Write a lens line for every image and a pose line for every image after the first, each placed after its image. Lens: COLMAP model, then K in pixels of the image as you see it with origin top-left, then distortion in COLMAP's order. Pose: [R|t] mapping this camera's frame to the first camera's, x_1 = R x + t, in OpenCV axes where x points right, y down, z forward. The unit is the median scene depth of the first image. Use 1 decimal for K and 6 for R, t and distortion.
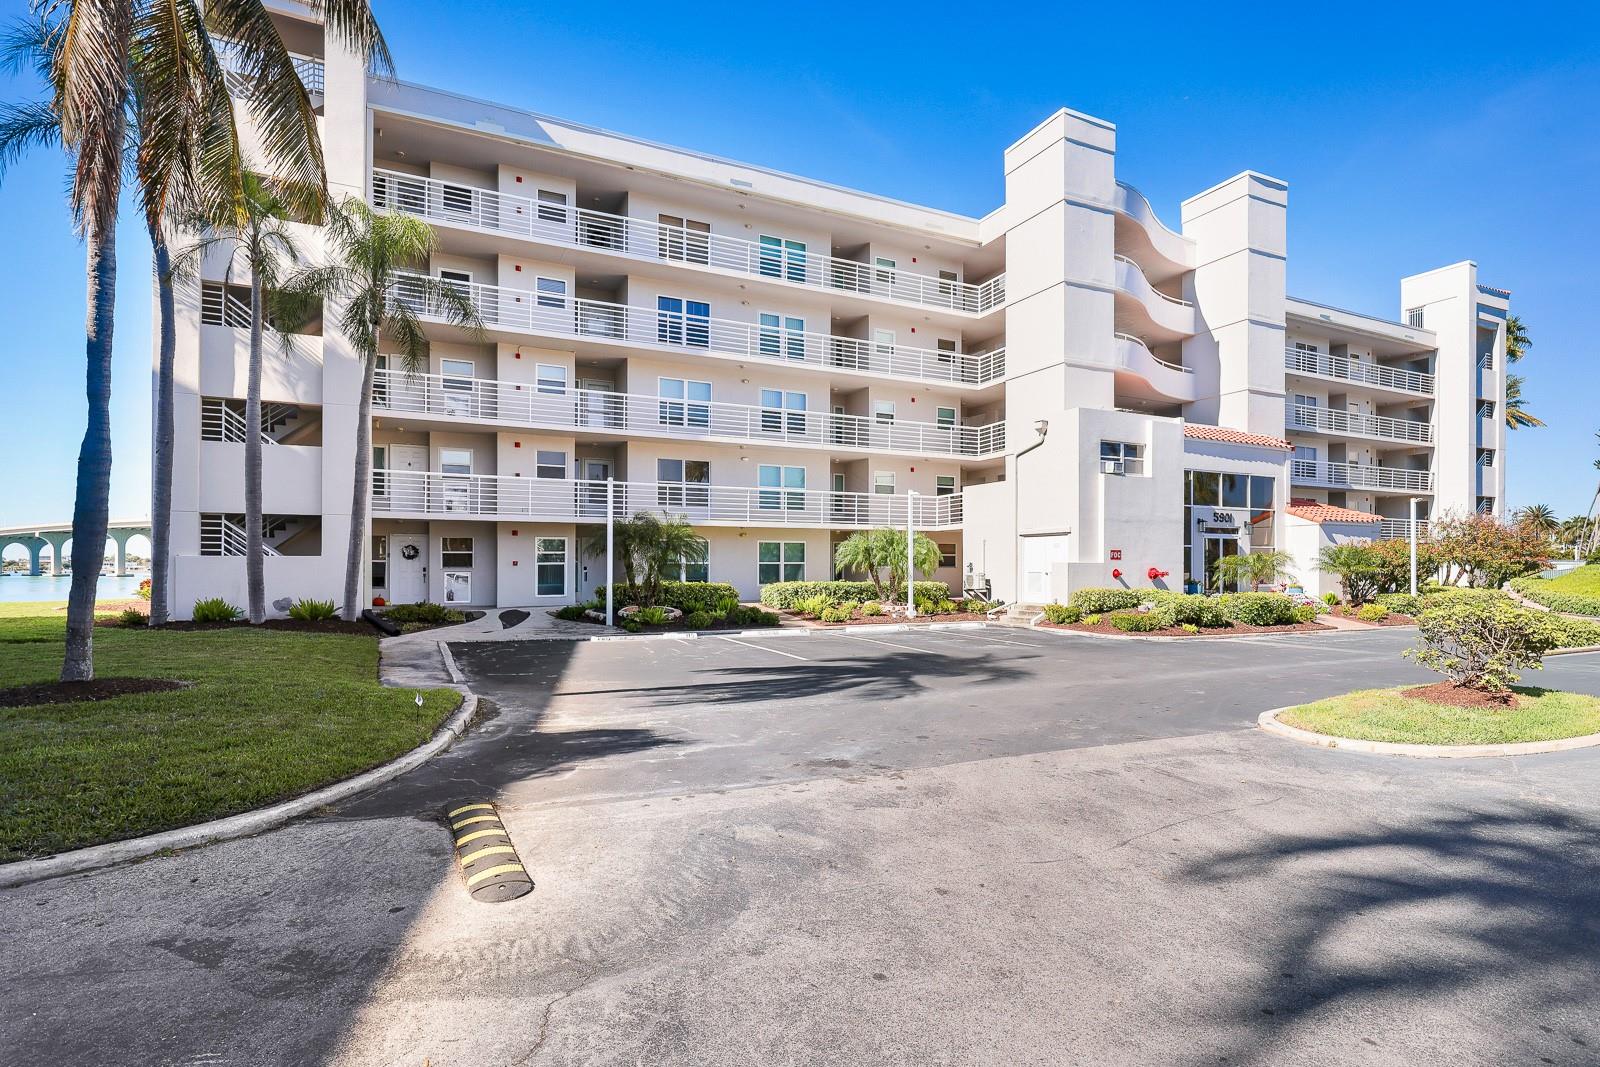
lens RADIAL K [[753.0, 0, 801.0], [0, 753.0, 540.1], [0, 0, 1]] dist [0.004072, -0.000179]
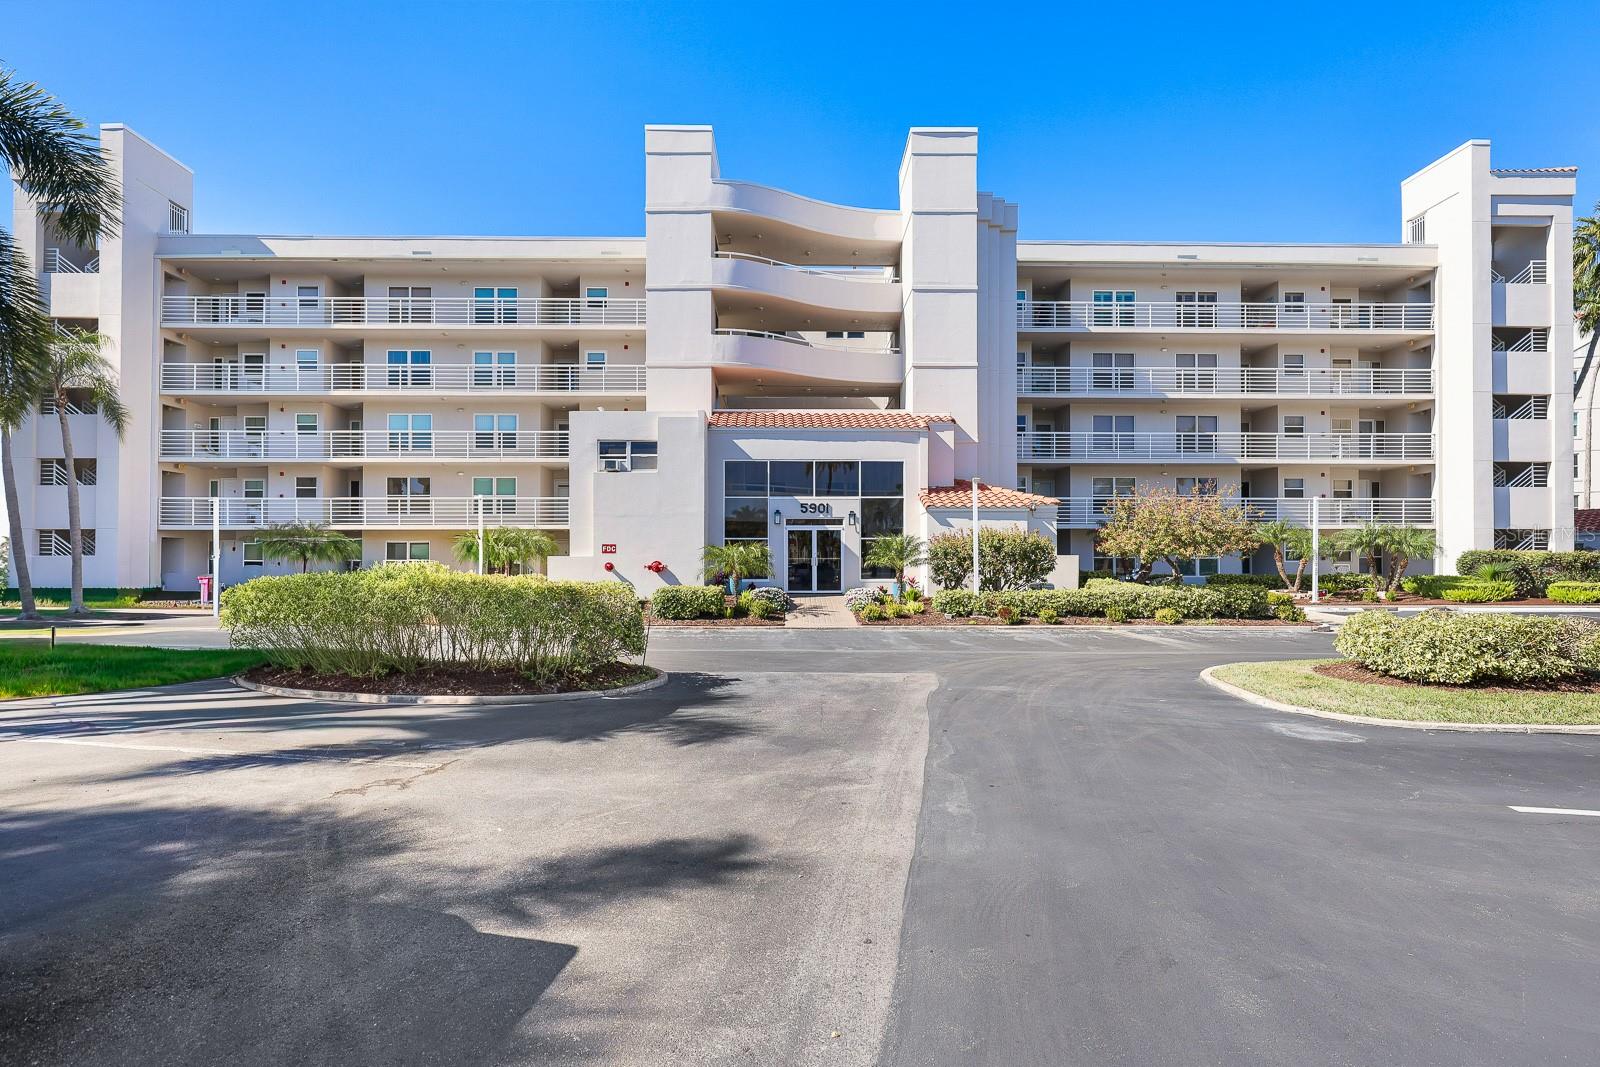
lens RADIAL K [[687.0, 0, 800.9], [0, 687.0, 532.4], [0, 0, 1]] dist [0.008257, -0.000056]
pose [[0.912564, -0.021307, -0.408377, 0.892230], [0.015992, 0.999737, -0.016426, 0.014354], [0.408620, 0.008459, 0.912665, 0.205874]]
